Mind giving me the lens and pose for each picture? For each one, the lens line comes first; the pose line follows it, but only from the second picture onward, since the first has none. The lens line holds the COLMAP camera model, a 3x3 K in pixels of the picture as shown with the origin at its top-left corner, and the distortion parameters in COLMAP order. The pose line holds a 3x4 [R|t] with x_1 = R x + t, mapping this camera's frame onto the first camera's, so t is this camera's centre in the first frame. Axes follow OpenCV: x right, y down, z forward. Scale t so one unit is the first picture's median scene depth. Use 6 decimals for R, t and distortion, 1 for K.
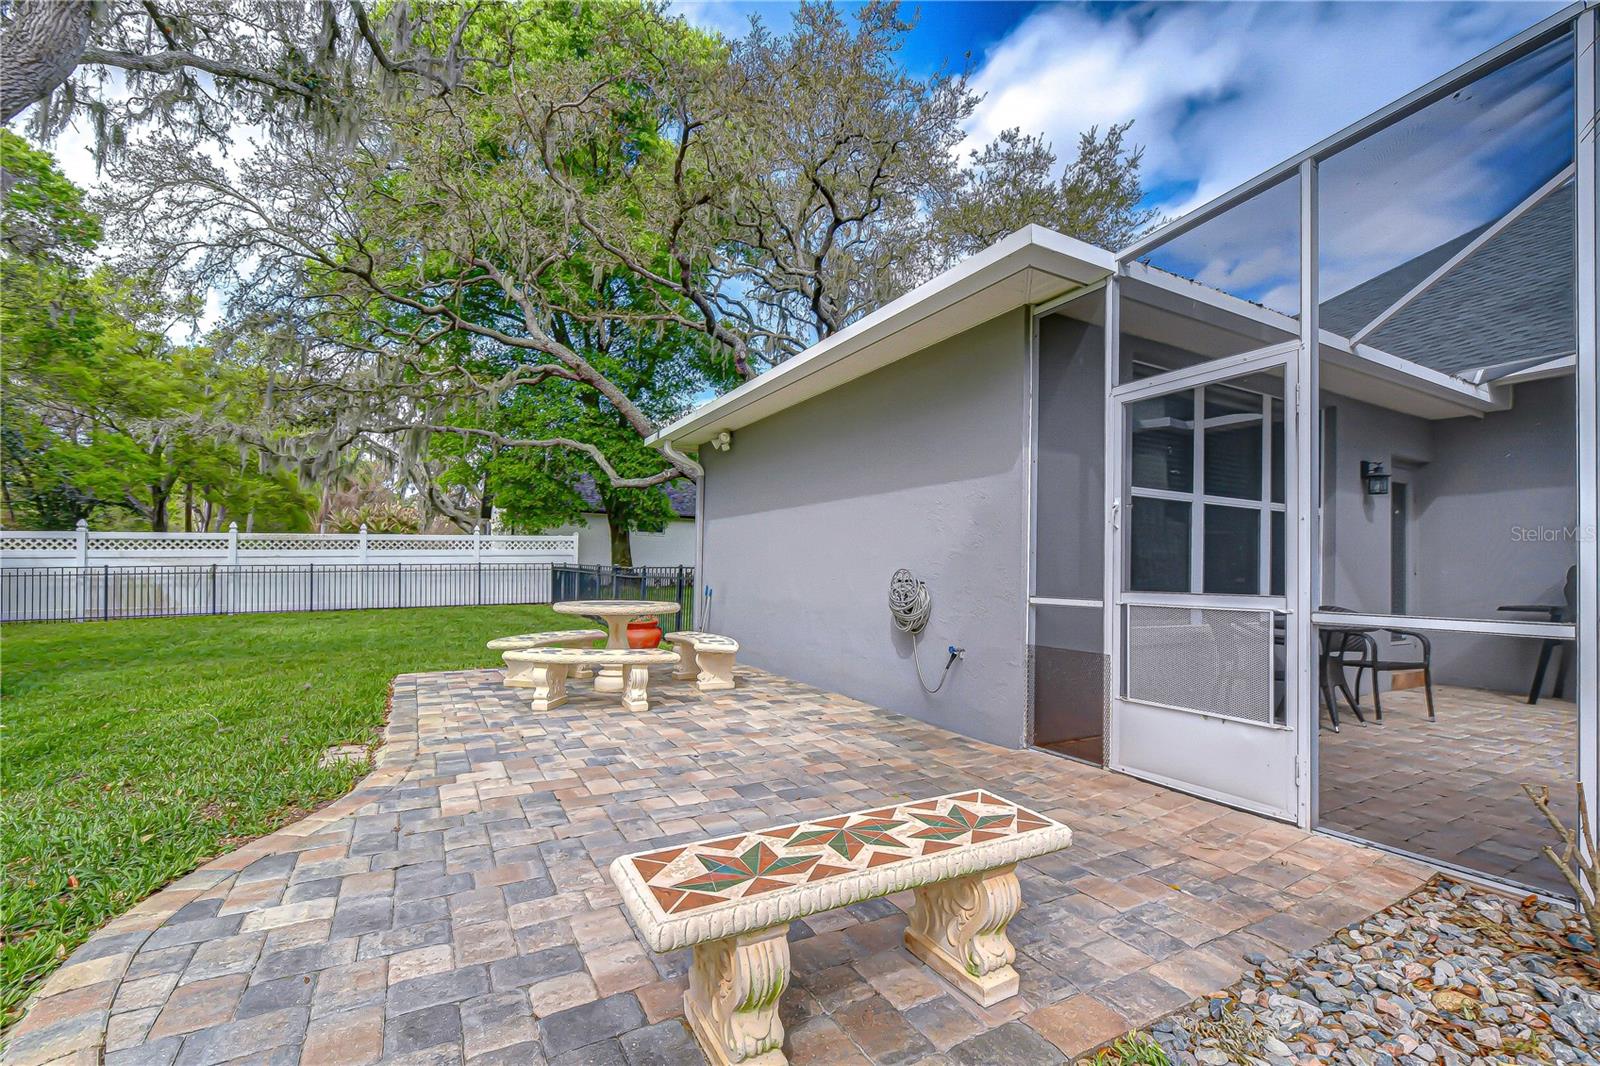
lens RADIAL K [[721.8, 0, 798.9], [0, 721.8, 566.1], [0, 0, 1]] dist [0.000688, -0.000242]
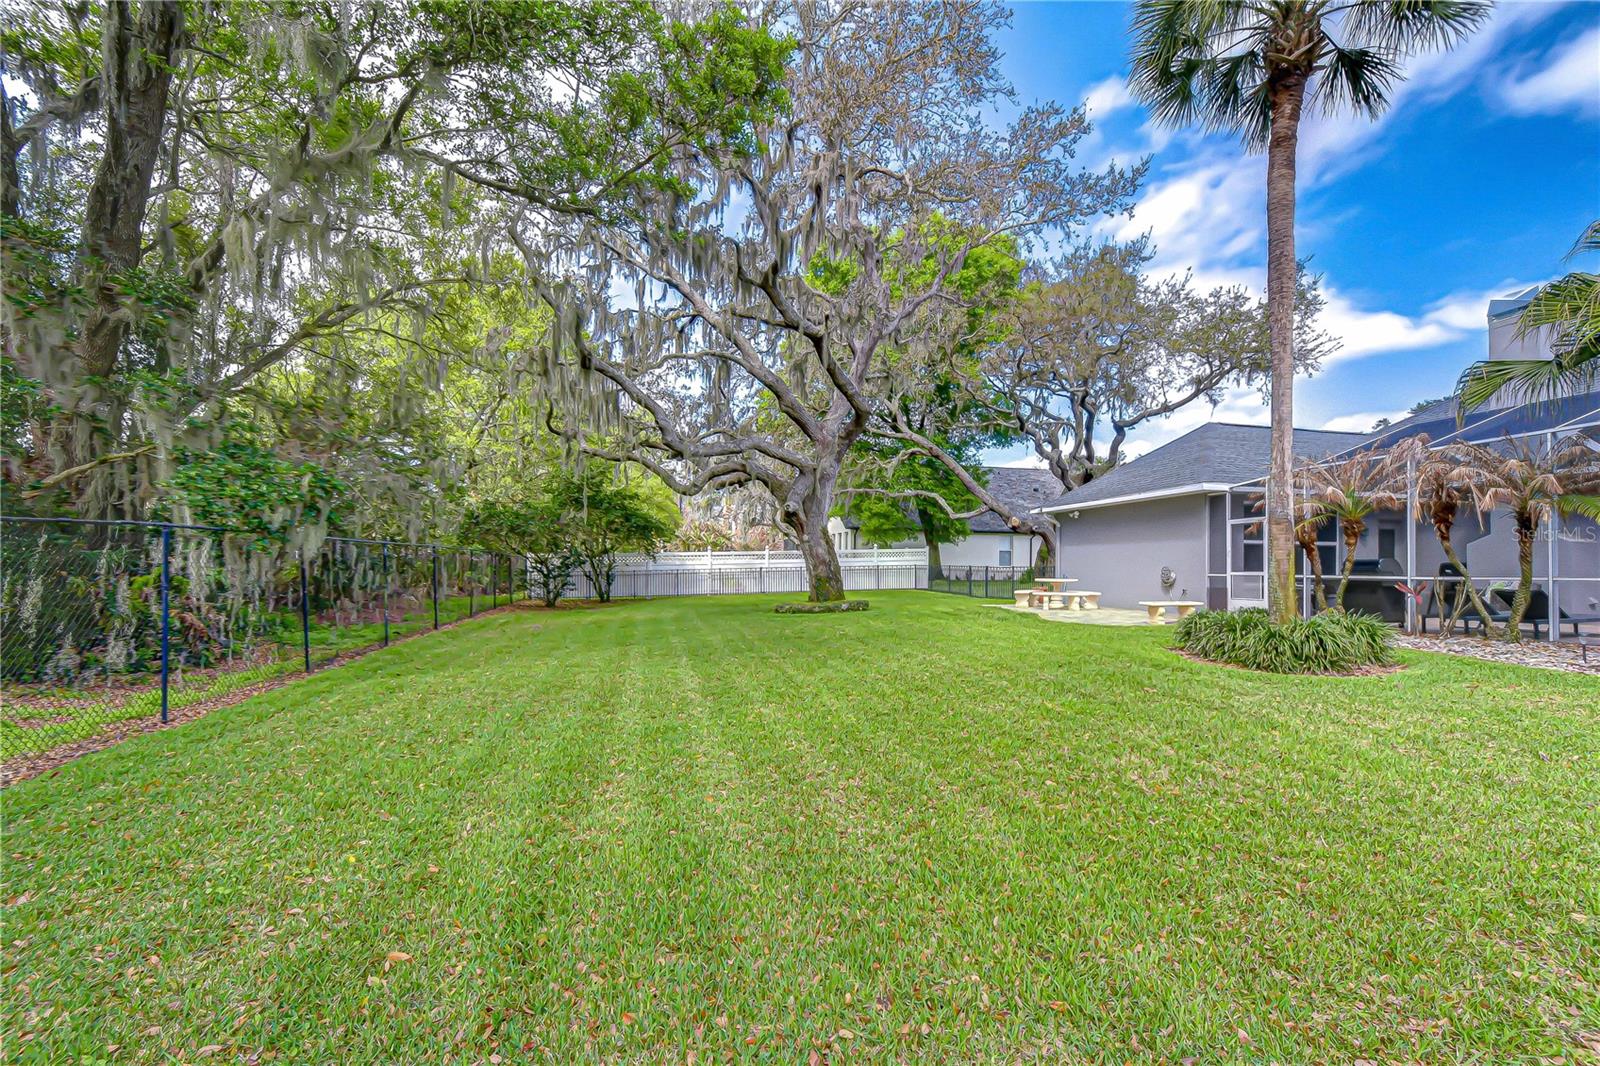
lens RADIAL K [[721.8, 0, 798.9], [0, 721.8, 566.1], [0, 0, 1]] dist [0.000688, -0.000242]
pose [[0.964949, -0.007346, -0.262333, -0.177209], [0.007269, 0.999973, -0.001265, -0.001977], [0.262335, -0.000686, 0.964976, -0.761428]]
